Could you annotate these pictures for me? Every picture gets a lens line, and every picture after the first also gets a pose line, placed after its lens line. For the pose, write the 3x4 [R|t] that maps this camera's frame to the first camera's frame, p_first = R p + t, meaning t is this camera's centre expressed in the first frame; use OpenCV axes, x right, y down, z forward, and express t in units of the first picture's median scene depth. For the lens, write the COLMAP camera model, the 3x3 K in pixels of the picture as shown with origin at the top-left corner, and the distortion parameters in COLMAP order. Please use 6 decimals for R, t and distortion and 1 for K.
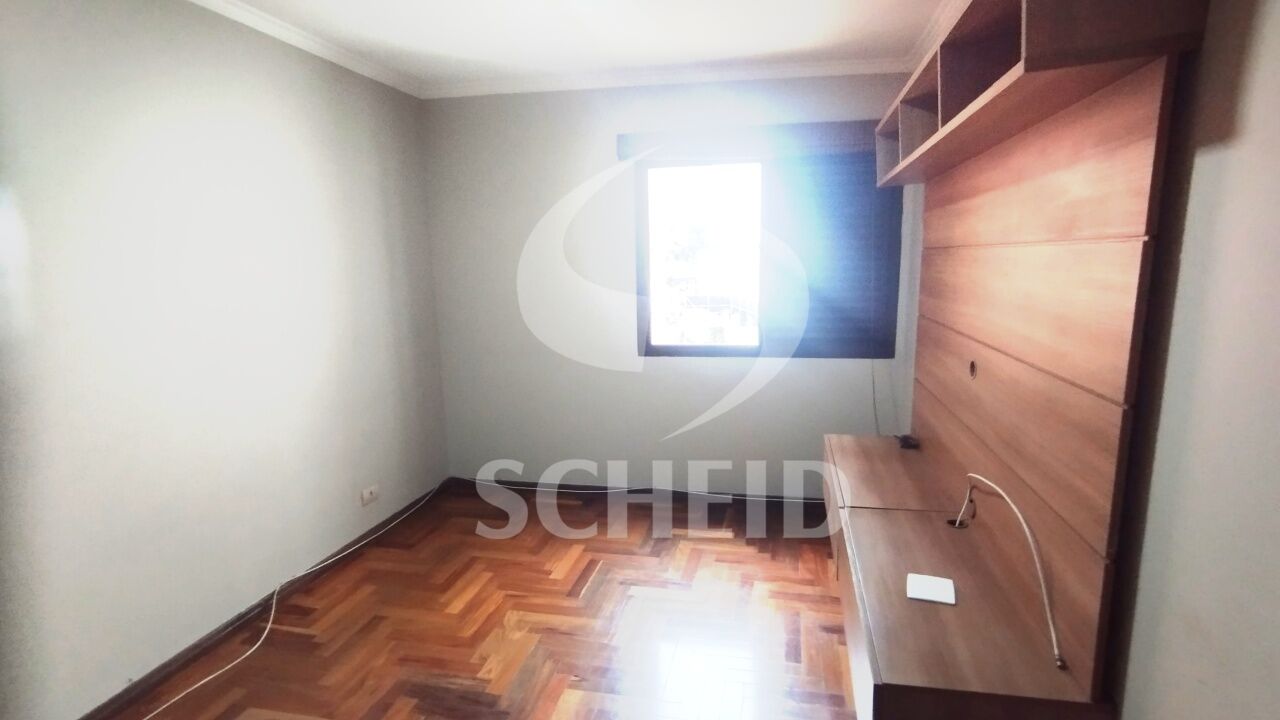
lens RADIAL K [[583.9, 0, 647.1], [0, 583.9, 362.8], [0, 0, 1]] dist [0.001756, -0.000089]
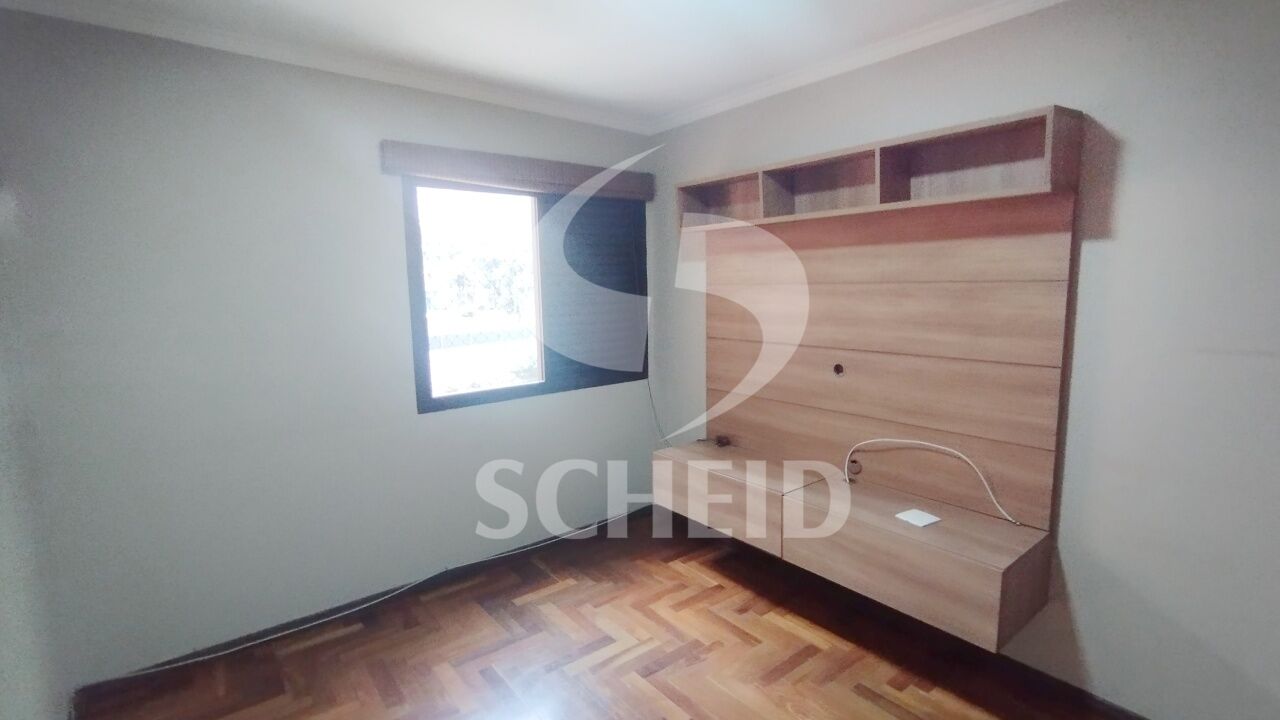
lens RADIAL K [[583.9, 0, 647.1], [0, 583.9, 362.8], [0, 0, 1]] dist [0.001756, -0.000089]
pose [[0.636762, -0.089423, 0.765858, -0.544853], [0.138986, 0.990294, 0.000070, -0.047489], [-0.758431, 0.106400, 0.643010, 0.287102]]
